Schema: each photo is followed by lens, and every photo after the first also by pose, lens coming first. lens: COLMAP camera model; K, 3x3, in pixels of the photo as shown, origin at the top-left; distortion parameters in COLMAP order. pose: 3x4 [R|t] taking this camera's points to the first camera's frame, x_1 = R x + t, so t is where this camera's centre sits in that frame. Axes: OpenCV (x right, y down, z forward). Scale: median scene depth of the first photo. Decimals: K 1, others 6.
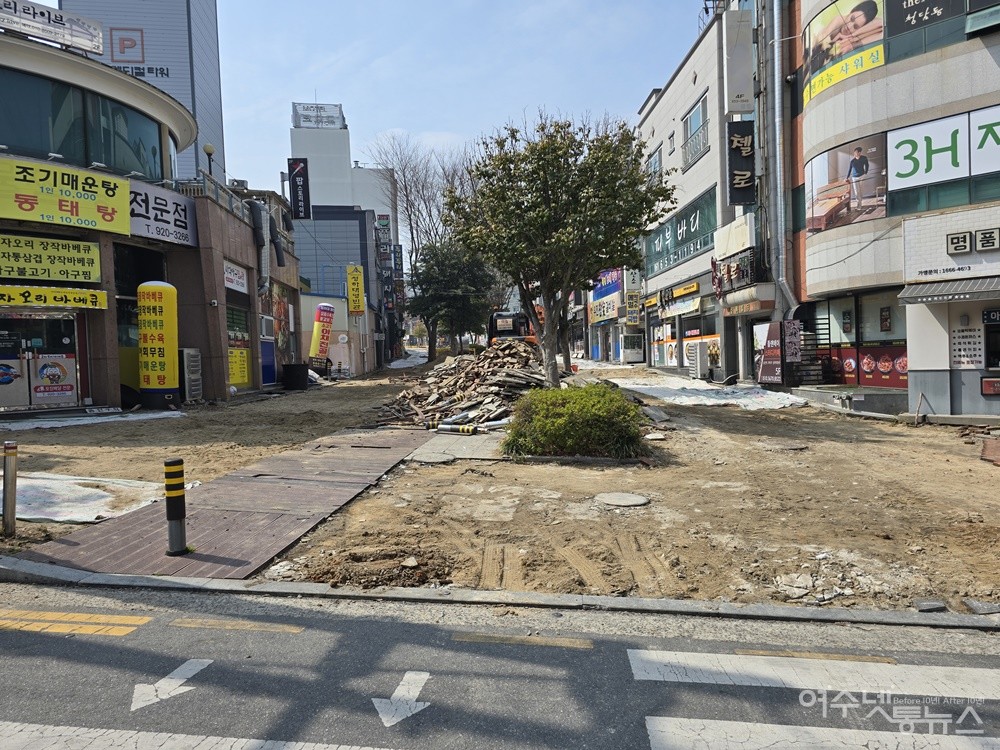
lens RADIAL K [[667.9, 0, 500.5], [0, 667.9, 378.2], [0, 0, 1]] dist [-0.002316, -0.000473]
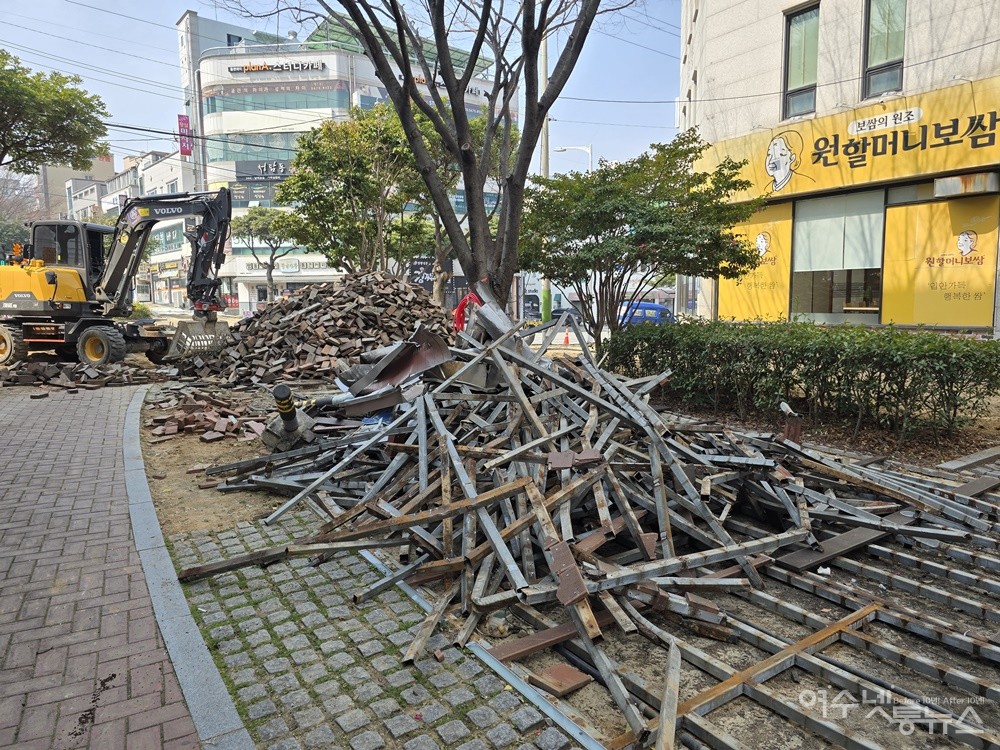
lens RADIAL K [[664.0, 0, 501.4], [0, 664.0, 374.7], [0, 0, 1]] dist [0.003288, 0.000289]
pose [[0.766835, -0.040136, 0.640588, -0.268171], [-0.004472, 0.997685, 0.067862, 0.060461], [-0.641829, -0.054904, 0.764880, -1.231913]]
